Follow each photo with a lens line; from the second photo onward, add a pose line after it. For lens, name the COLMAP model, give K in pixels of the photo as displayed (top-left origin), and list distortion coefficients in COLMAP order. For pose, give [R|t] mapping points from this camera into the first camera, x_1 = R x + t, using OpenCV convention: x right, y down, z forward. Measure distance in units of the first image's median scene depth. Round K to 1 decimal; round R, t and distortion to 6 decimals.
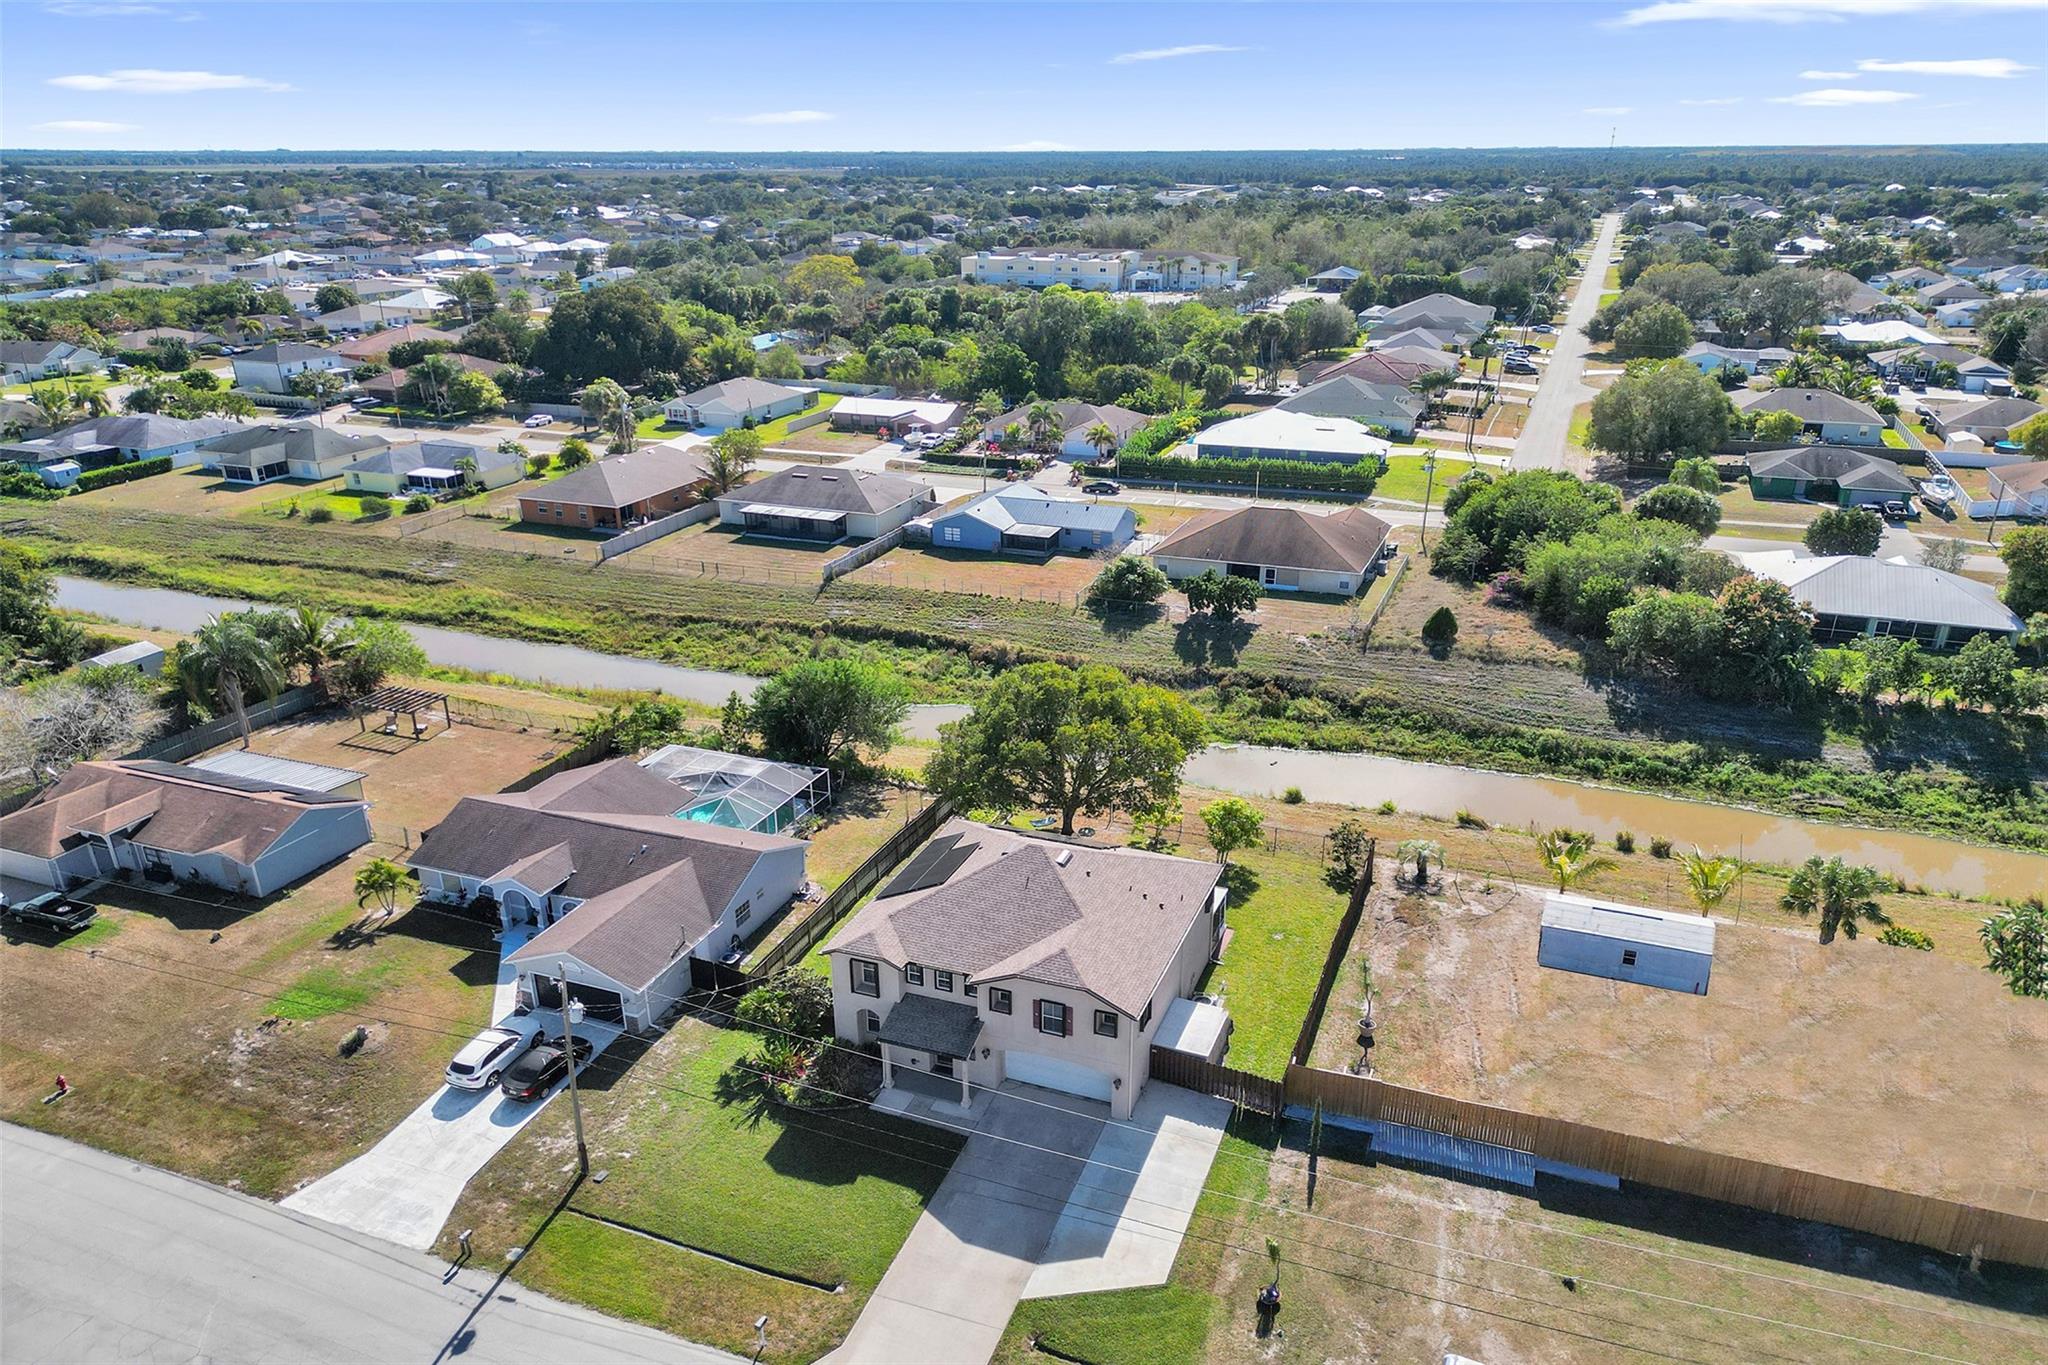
lens RADIAL K [[1446.7, 0, 1006.4], [0, 1446.7, 763.0], [0, 0, 1]] dist [0.067031, -0.061938]
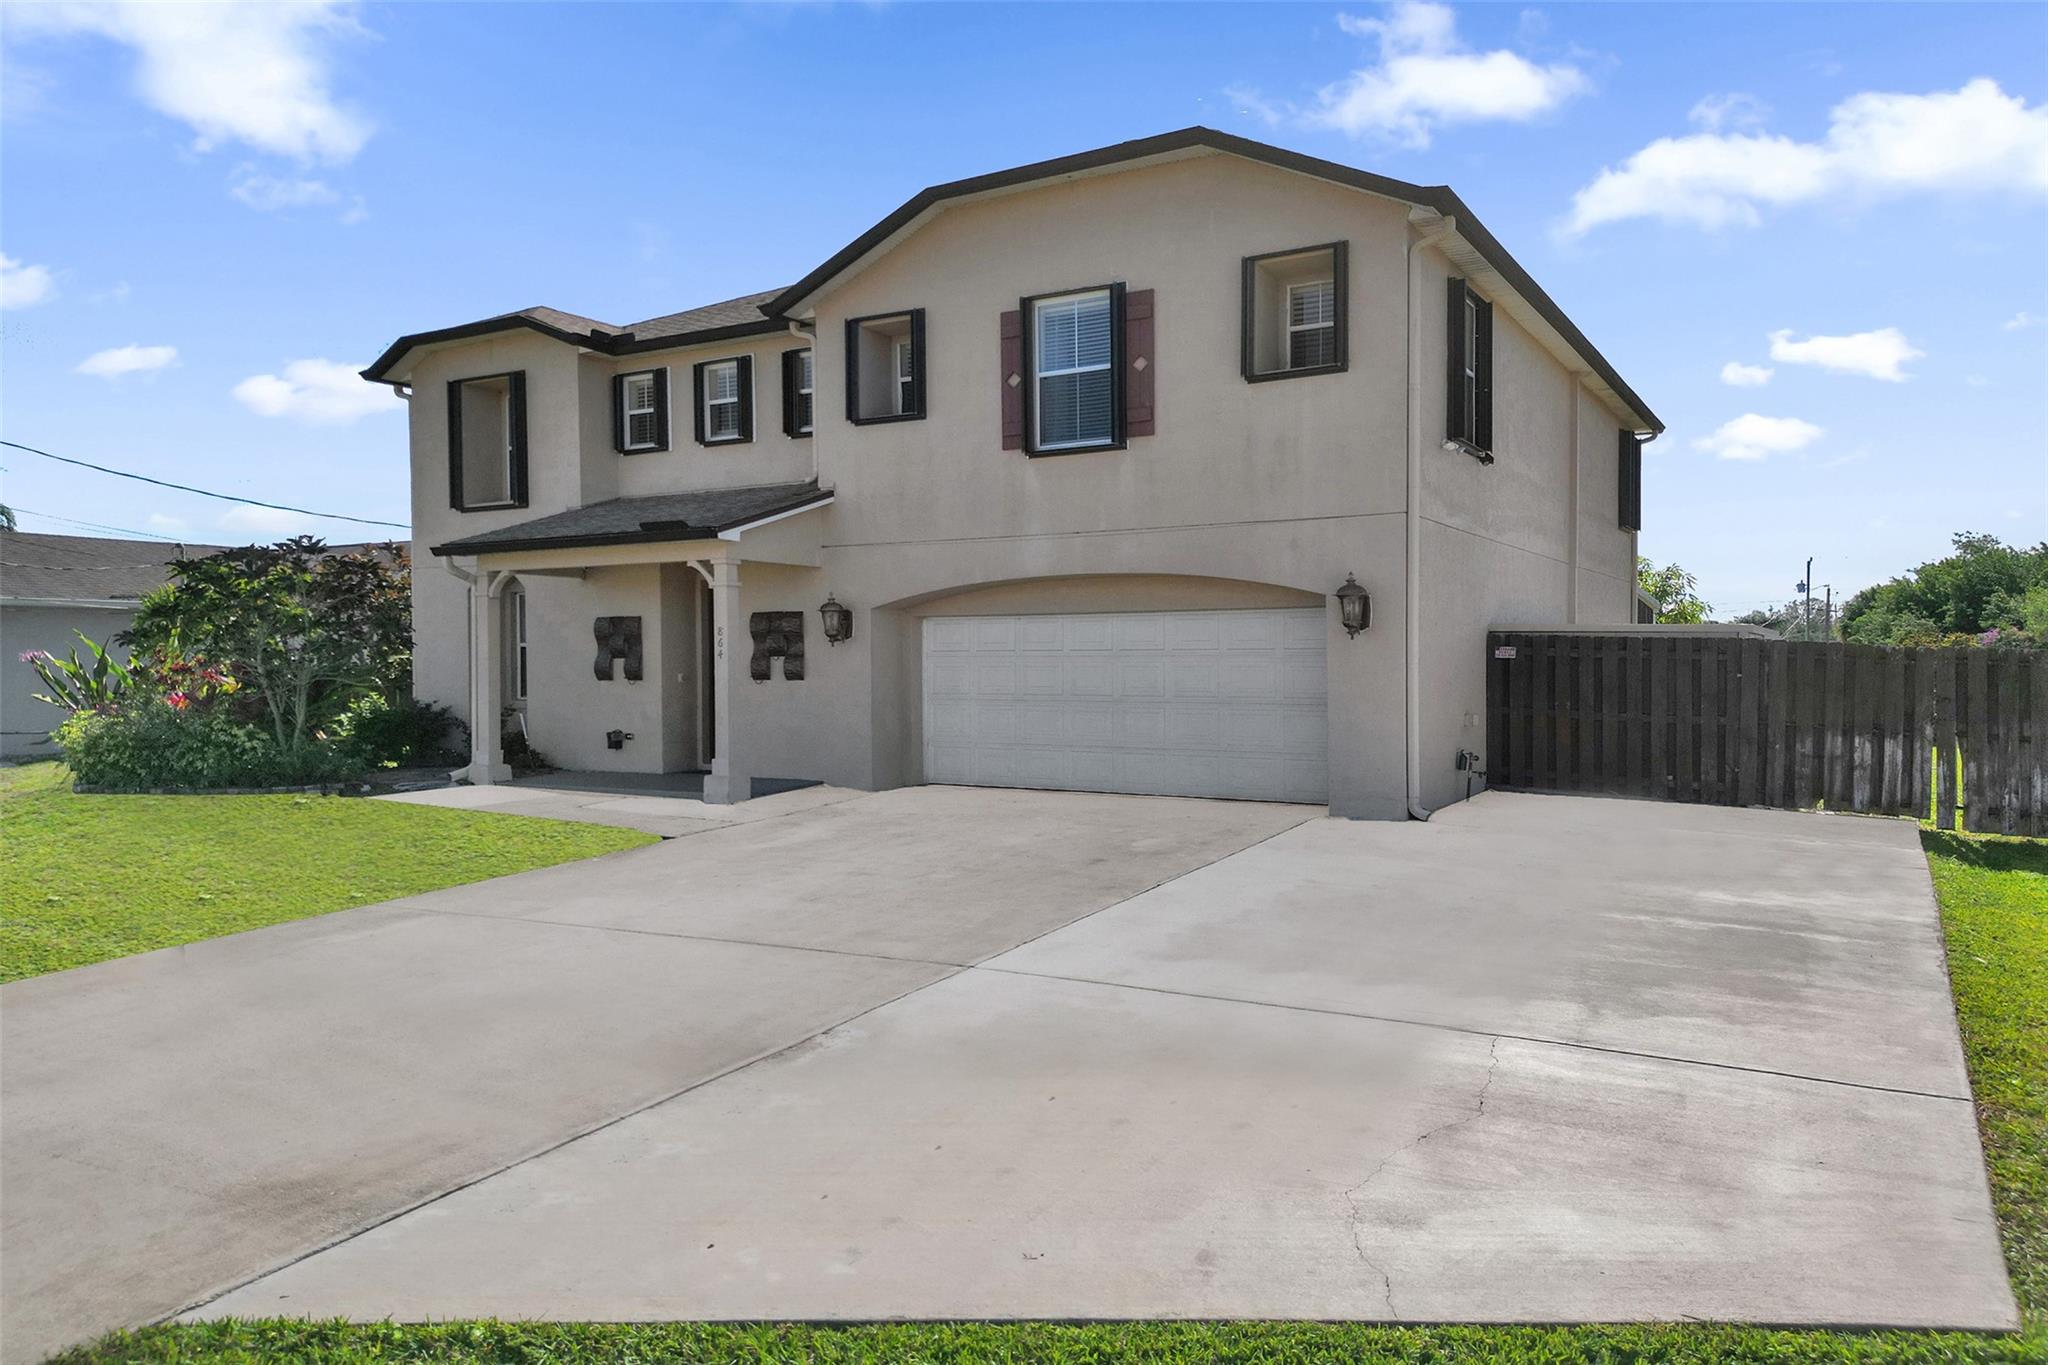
lens RADIAL K [[1446.7, 0, 1020.4], [0, 1446.7, 672.0], [0, 0, 1]] dist [0.067031, -0.061938]
pose [[0.988801, 0.009354, -0.148948, 0.043384], [-0.066759, 0.920337, -0.385387, 0.231607], [0.133477, 0.391015, 0.910654, 0.584633]]
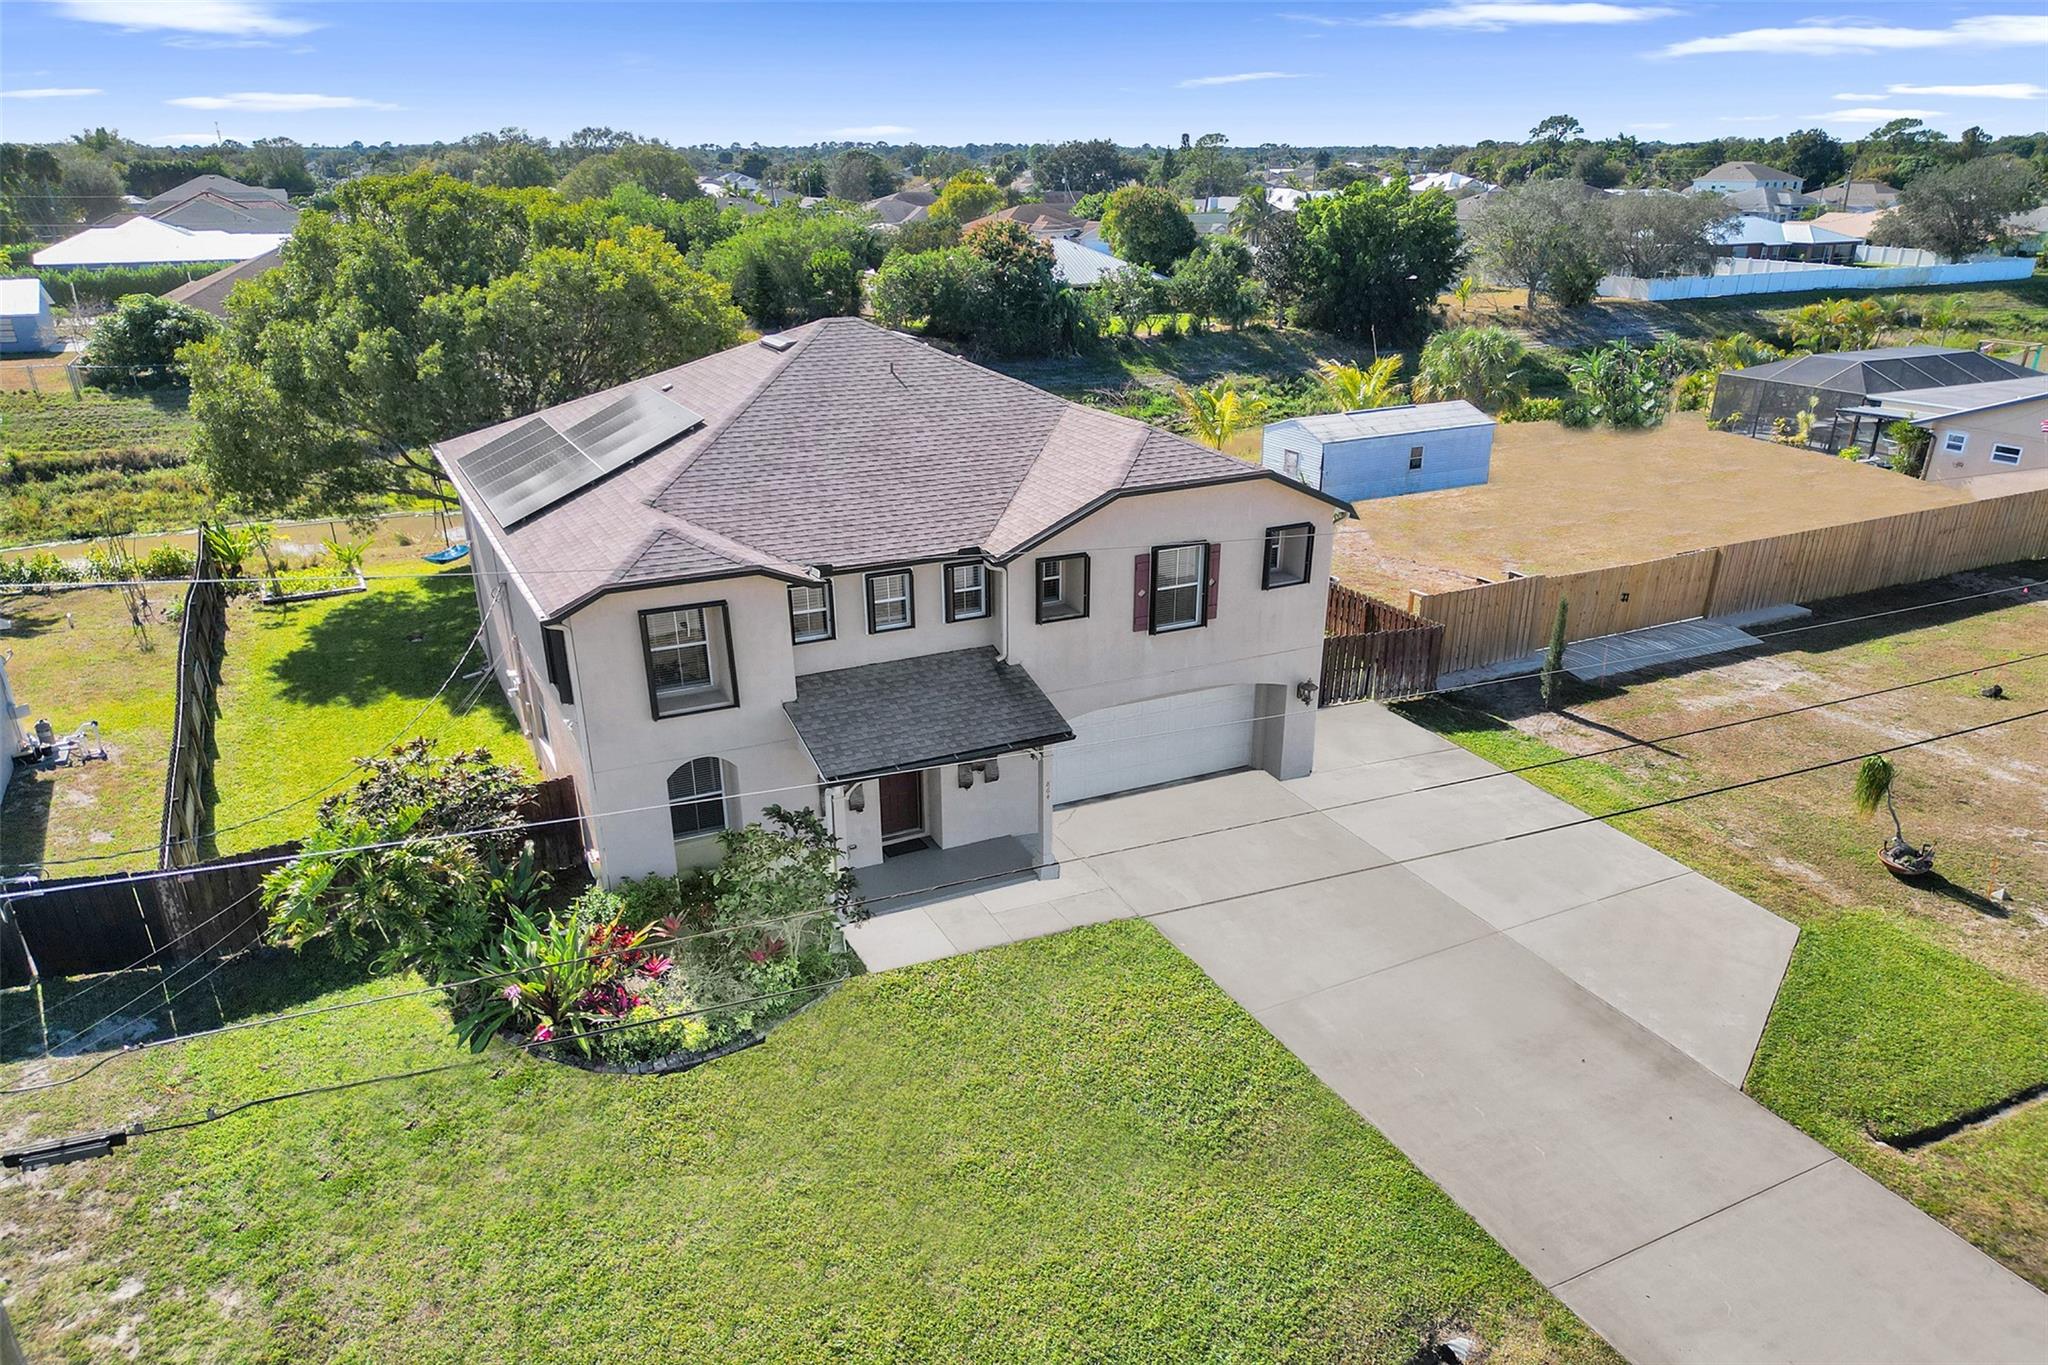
lens RADIAL K [[1446.7, 0, 1024.9], [0, 1446.7, 750.3], [0, 0, 1]] dist [0.067031, -0.061938]
pose [[0.660660, -0.277057, 0.697688, -0.228549], [0.292537, 0.950946, 0.100616, 0.120885], [-0.691340, 0.137626, 0.709301, 0.538070]]
